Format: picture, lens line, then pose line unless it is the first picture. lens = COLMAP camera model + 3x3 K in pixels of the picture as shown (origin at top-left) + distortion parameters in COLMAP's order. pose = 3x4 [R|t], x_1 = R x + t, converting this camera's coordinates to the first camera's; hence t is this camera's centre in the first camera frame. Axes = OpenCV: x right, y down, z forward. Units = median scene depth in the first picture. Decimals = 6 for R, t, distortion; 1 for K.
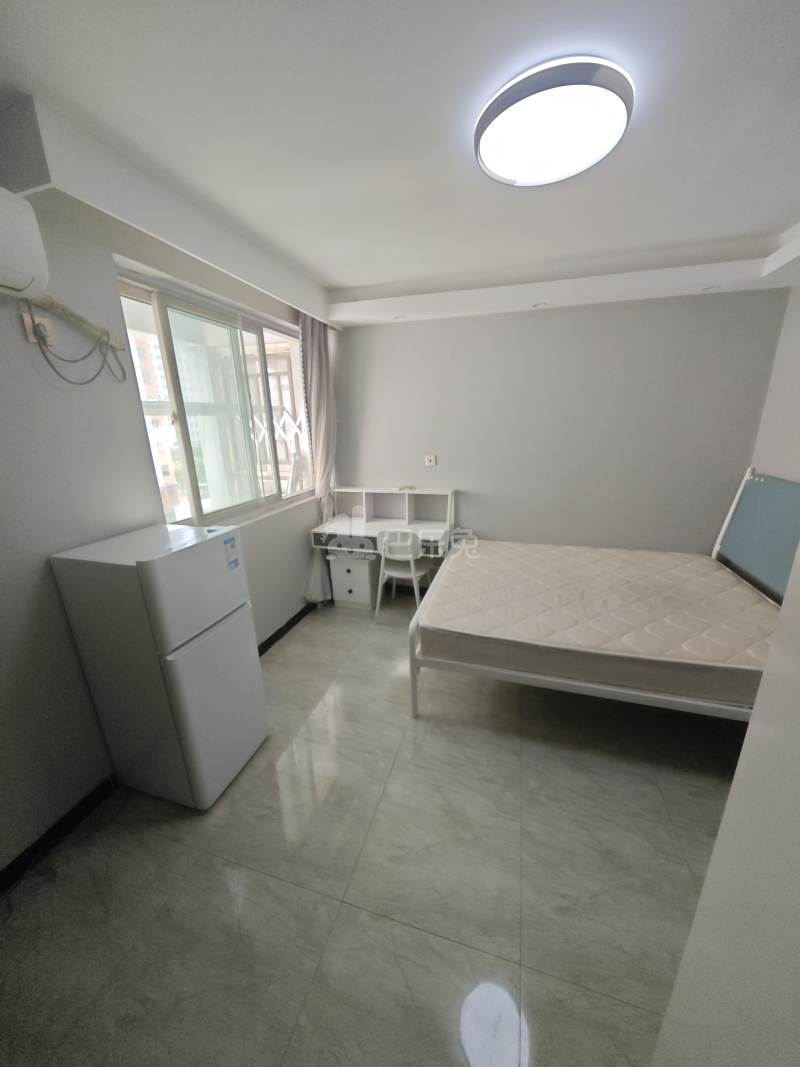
lens RADIAL K [[378.0, 0, 407.7], [0, 378.0, 533.1], [0, 0, 1]] dist [-0.002680, 0.000199]
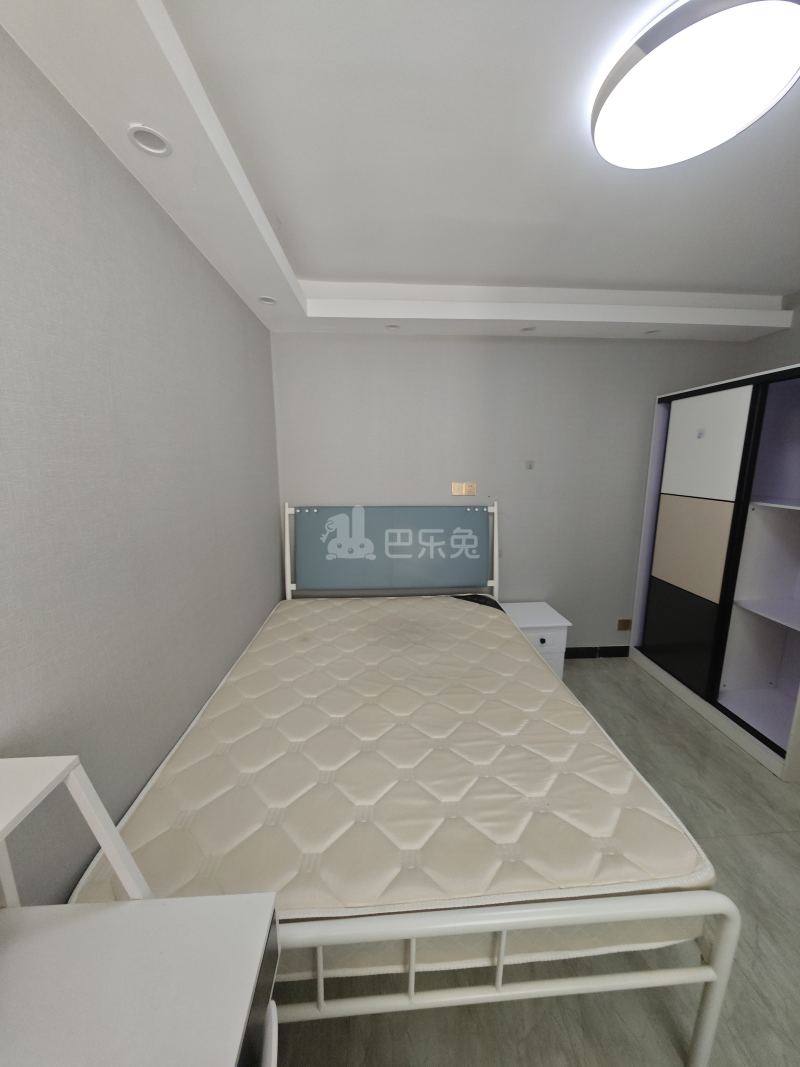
lens RADIAL K [[378.0, 0, 409.6], [0, 378.0, 532.1], [0, 0, 1]] dist [-0.002680, 0.000199]
pose [[-0.339919, -0.157172, 0.927228, -0.161544], [0.273244, 0.926899, 0.257286, -0.289254], [-0.899885, 0.340816, -0.272124, 1.078428]]
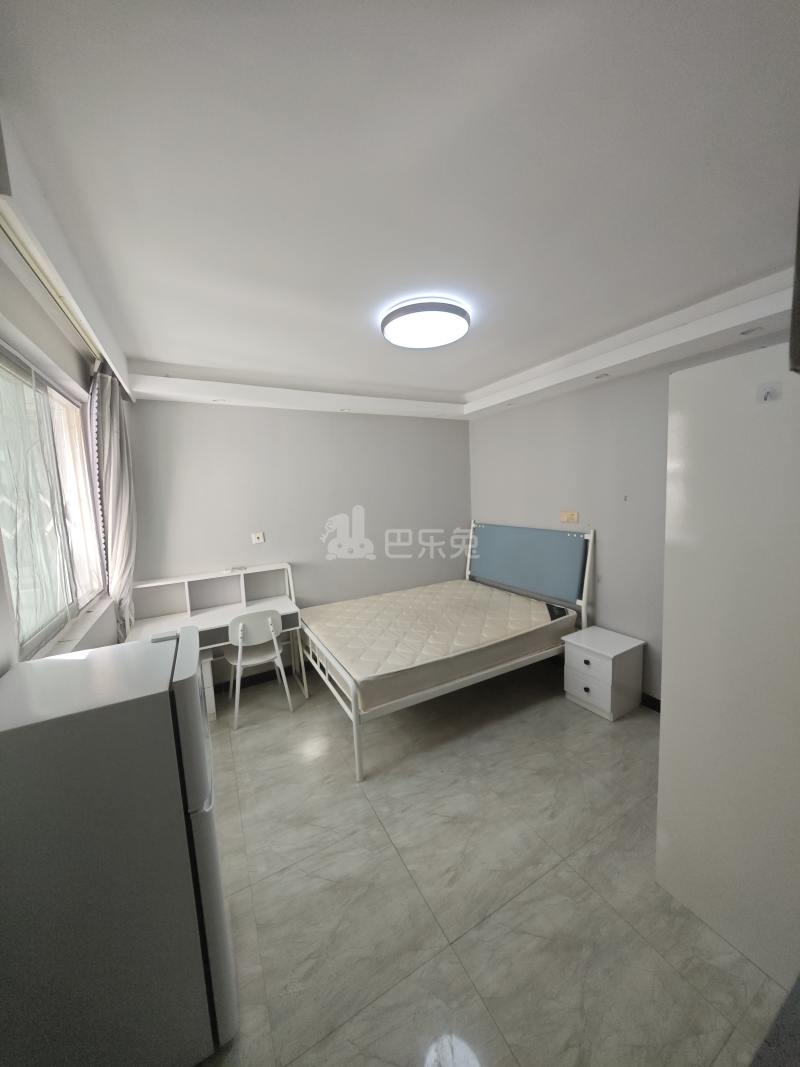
lens RADIAL K [[378.0, 0, 408.3], [0, 378.0, 532.2], [0, 0, 1]] dist [-0.002680, 0.000199]
pose [[0.704964, -0.089774, 0.703538, -0.479343], [0.229946, 0.967306, -0.106980, -0.012658], [-0.670932, 0.237193, 0.702559, 0.050496]]
